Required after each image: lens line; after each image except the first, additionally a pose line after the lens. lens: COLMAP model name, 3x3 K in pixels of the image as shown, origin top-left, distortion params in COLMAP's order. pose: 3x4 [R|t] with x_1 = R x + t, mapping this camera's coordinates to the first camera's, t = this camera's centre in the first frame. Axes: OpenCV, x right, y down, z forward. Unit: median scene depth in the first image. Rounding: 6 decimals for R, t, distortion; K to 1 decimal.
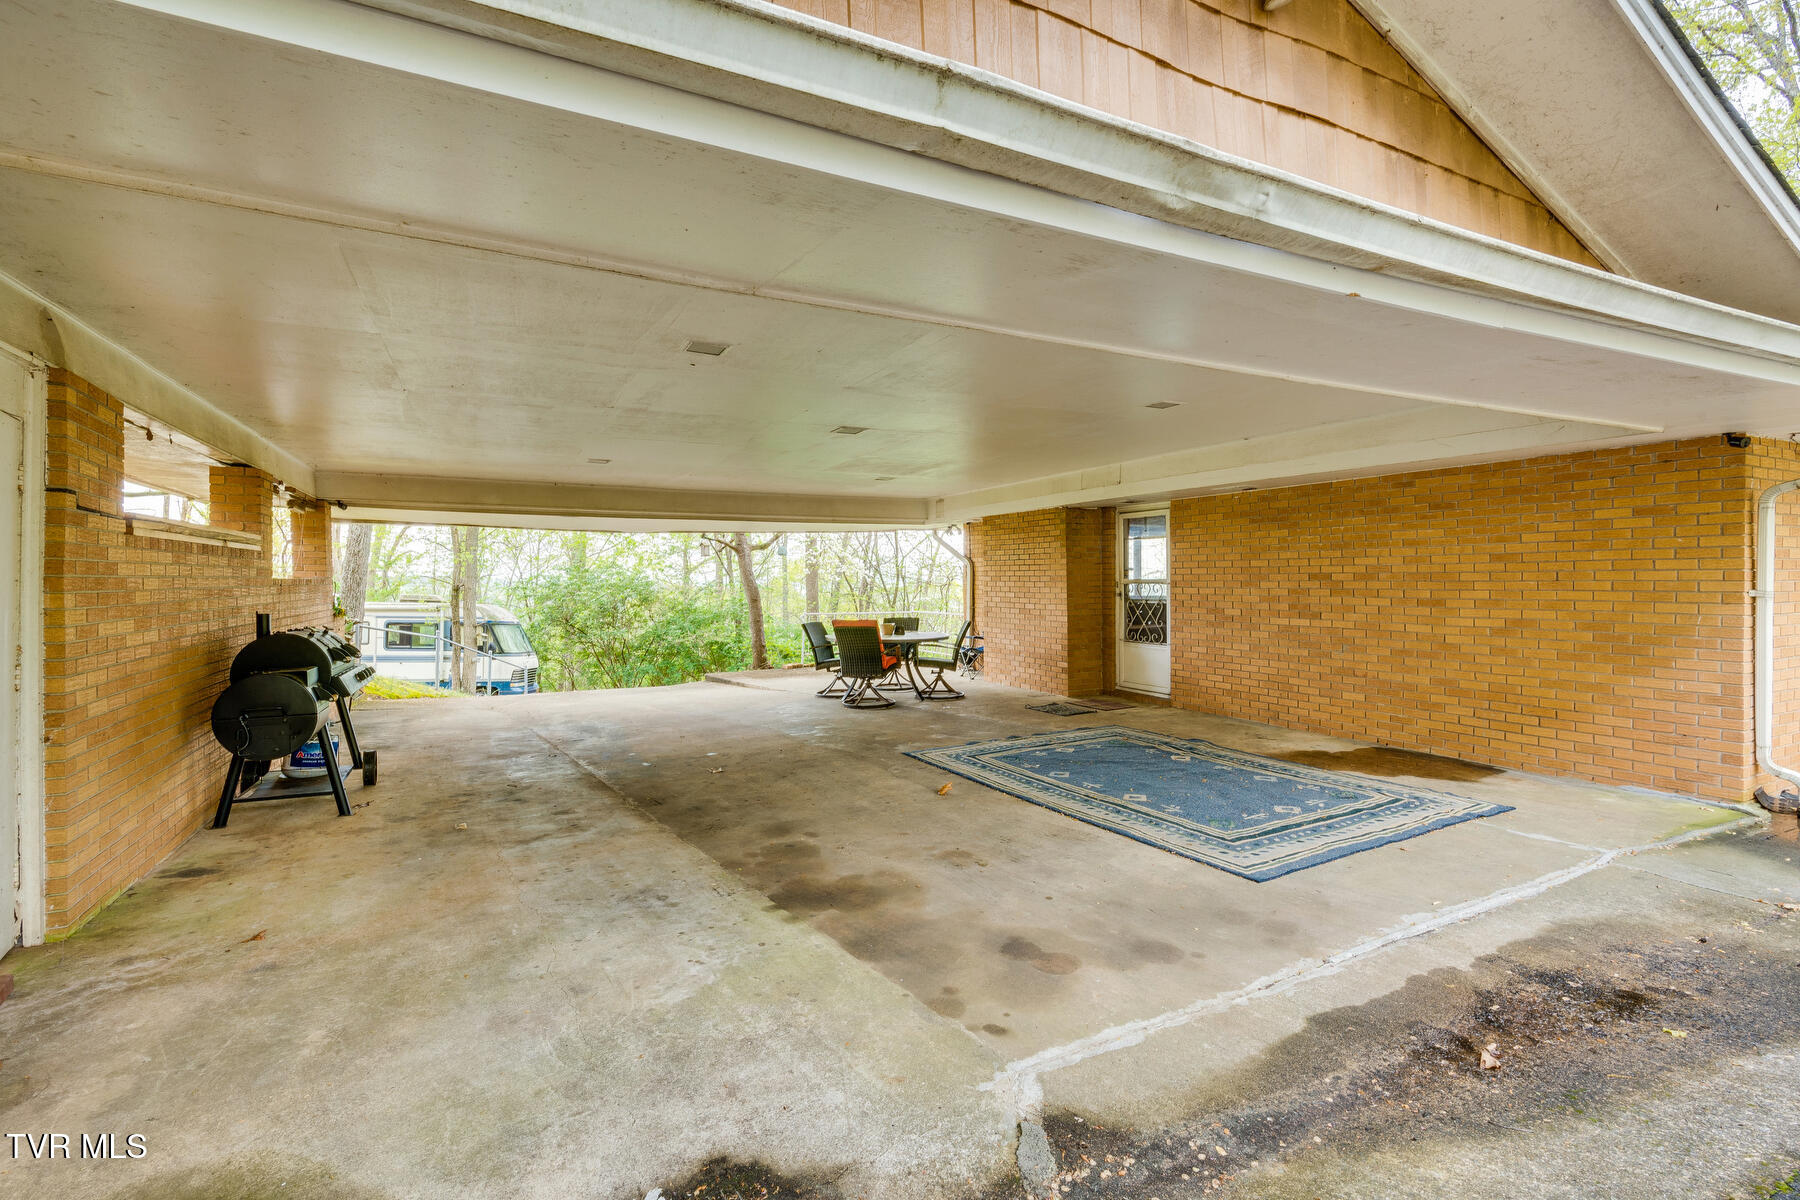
lens RADIAL K [[819.4, 0, 899.3], [0, 819.4, 598.6], [0, 0, 1]] dist [-0.008921, 0.000569]
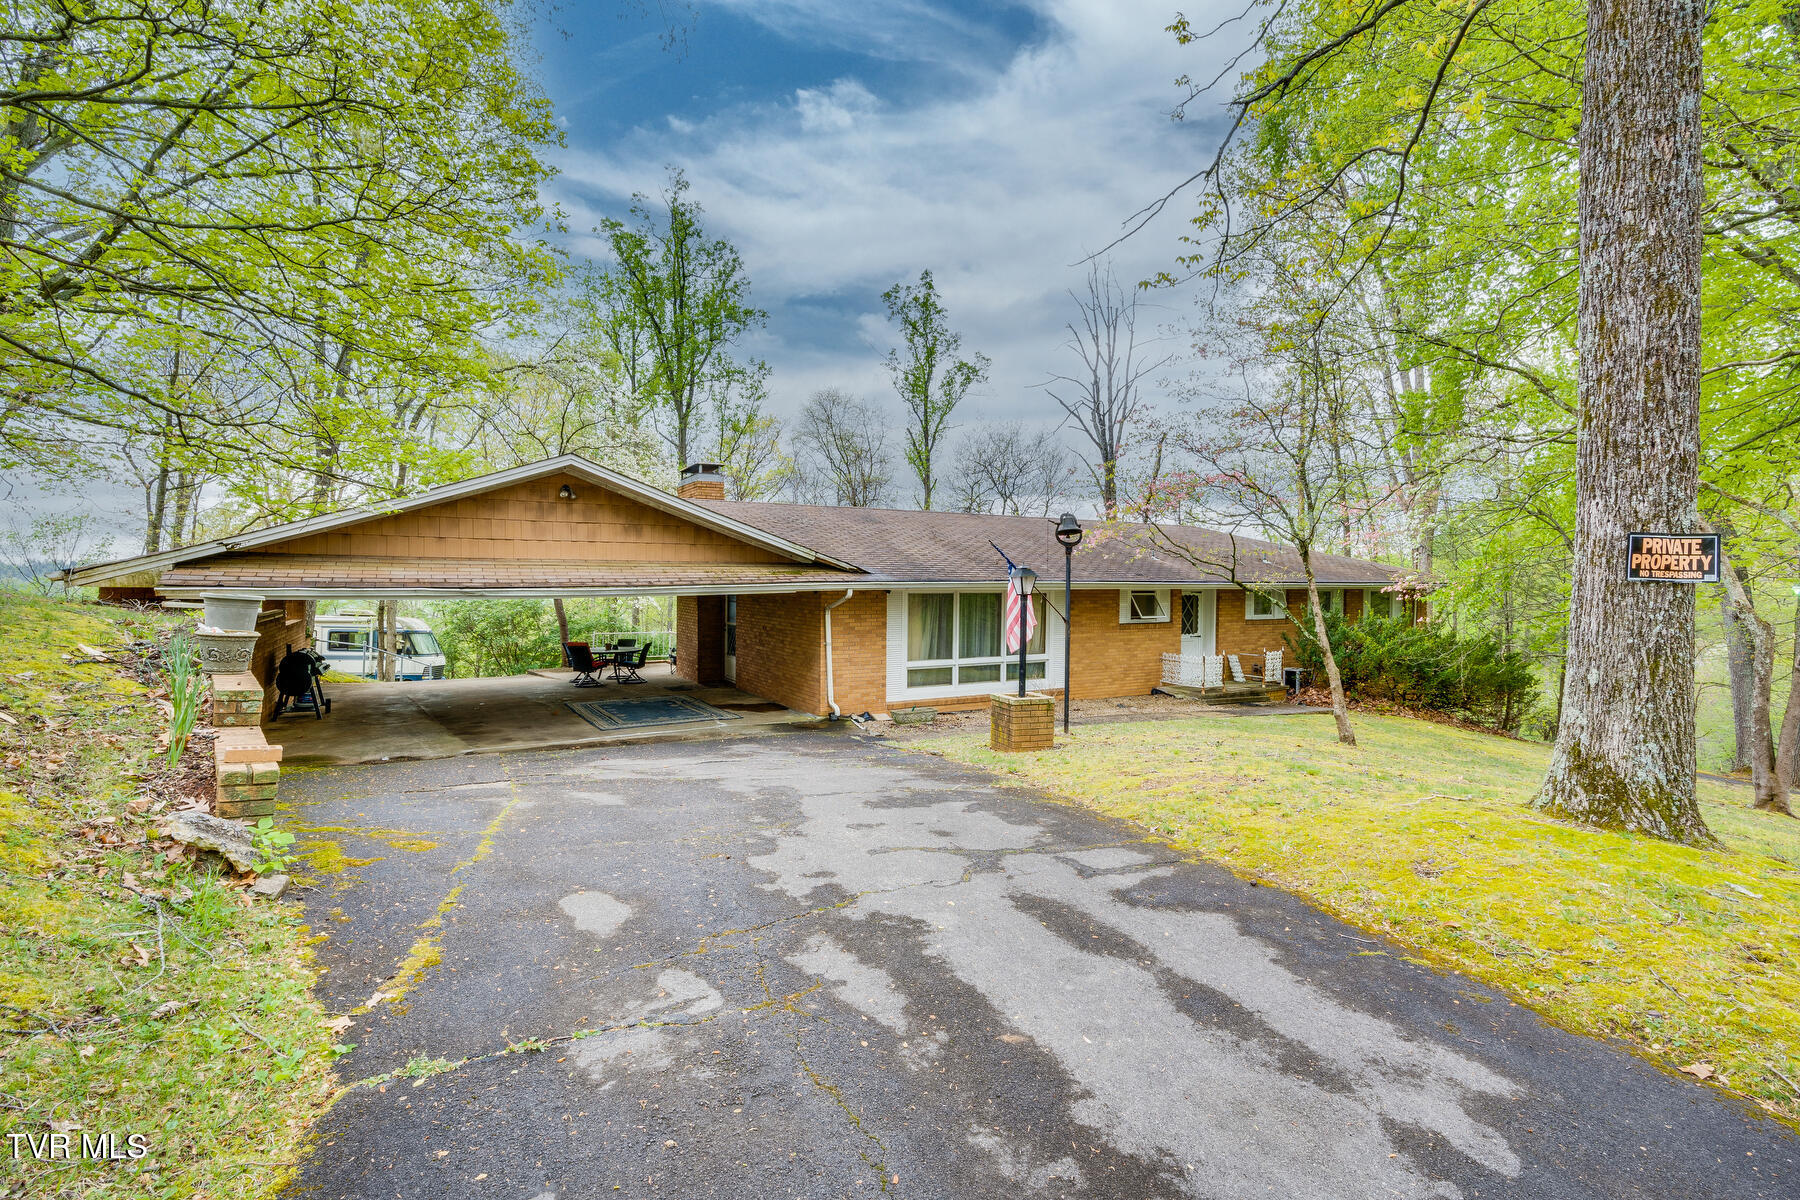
lens RADIAL K [[819.4, 0, 899.2], [0, 819.4, 600.8], [0, 0, 1]] dist [-0.008921, 0.000569]
pose [[0.998449, 0.012374, 0.054274, 0.262182], [-0.012477, 0.999921, 0.001564, -0.037395], [-0.054251, -0.002239, 0.998525, -0.435254]]
